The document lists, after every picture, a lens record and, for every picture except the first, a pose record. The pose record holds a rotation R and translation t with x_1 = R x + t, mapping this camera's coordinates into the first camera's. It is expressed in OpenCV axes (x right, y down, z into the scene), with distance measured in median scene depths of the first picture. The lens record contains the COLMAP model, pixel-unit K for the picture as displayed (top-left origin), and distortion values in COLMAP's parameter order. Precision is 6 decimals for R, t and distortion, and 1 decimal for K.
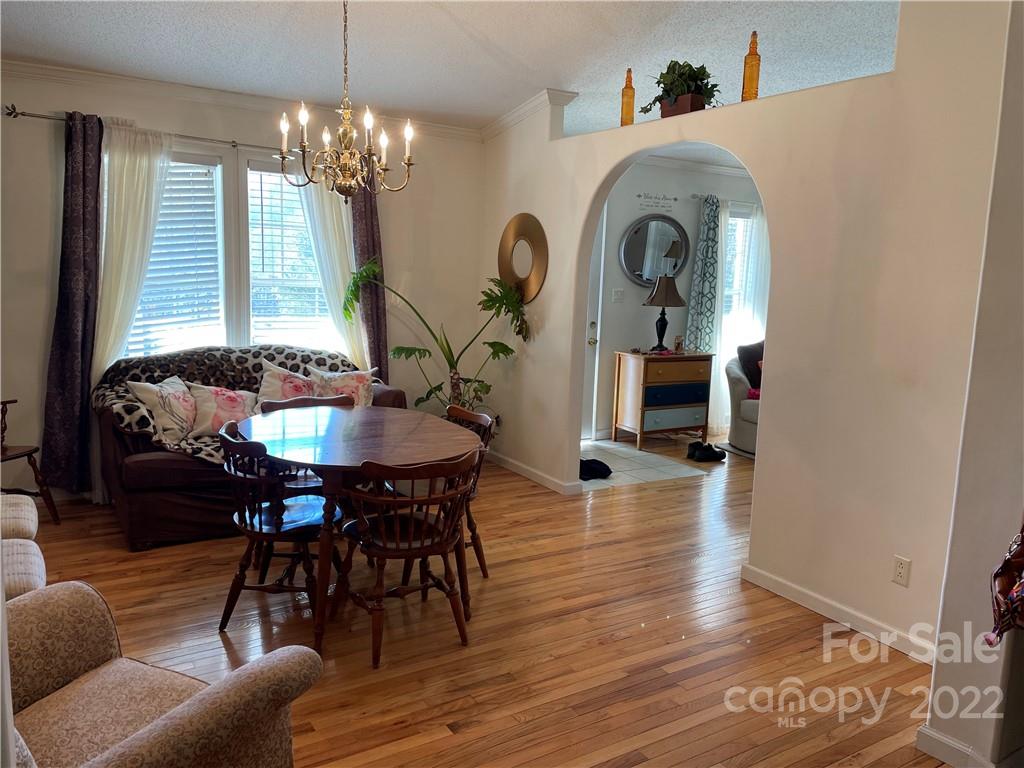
lens RADIAL K [[770.0, 0, 522.2], [0, 770.0, 386.8], [0, 0, 1]] dist [0.091171, -0.113614]
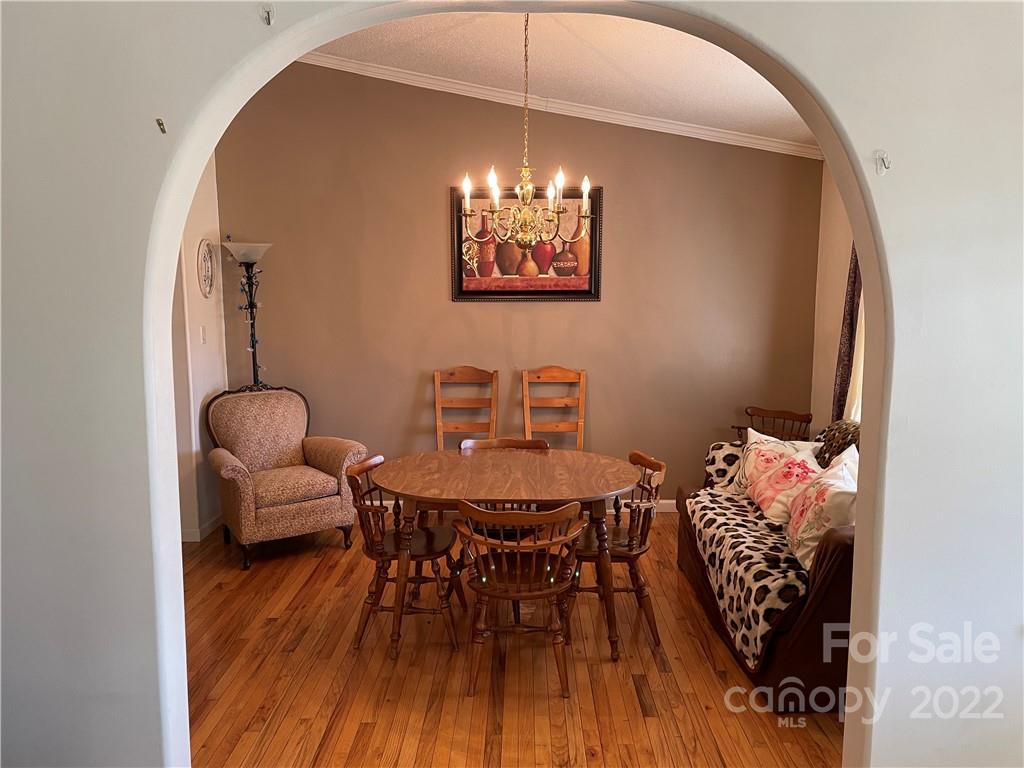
lens RADIAL K [[770.0, 0, 516.9], [0, 770.0, 375.0], [0, 0, 1]] dist [0.091171, -0.113614]
pose [[-0.540348, 0.065665, -0.838875, 0.445038], [-0.147749, 0.974057, 0.171417, -0.172295], [0.828368, 0.216568, -0.516628, 1.045878]]
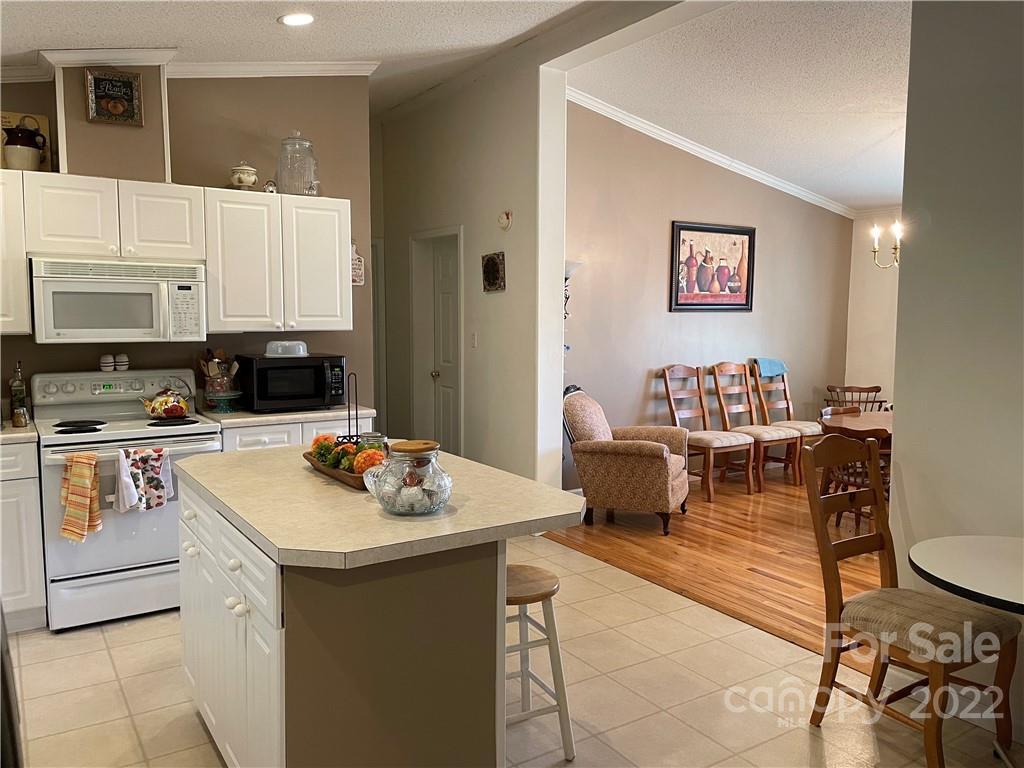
lens RADIAL K [[770.0, 0, 510.3], [0, 770.0, 381.8], [0, 0, 1]] dist [0.091171, -0.113614]
pose [[0.009930, 0.055457, -0.998412, 0.907469], [-0.158707, 0.985892, 0.053184, 0.013548], [0.987276, 0.157927, 0.018591, 0.126094]]
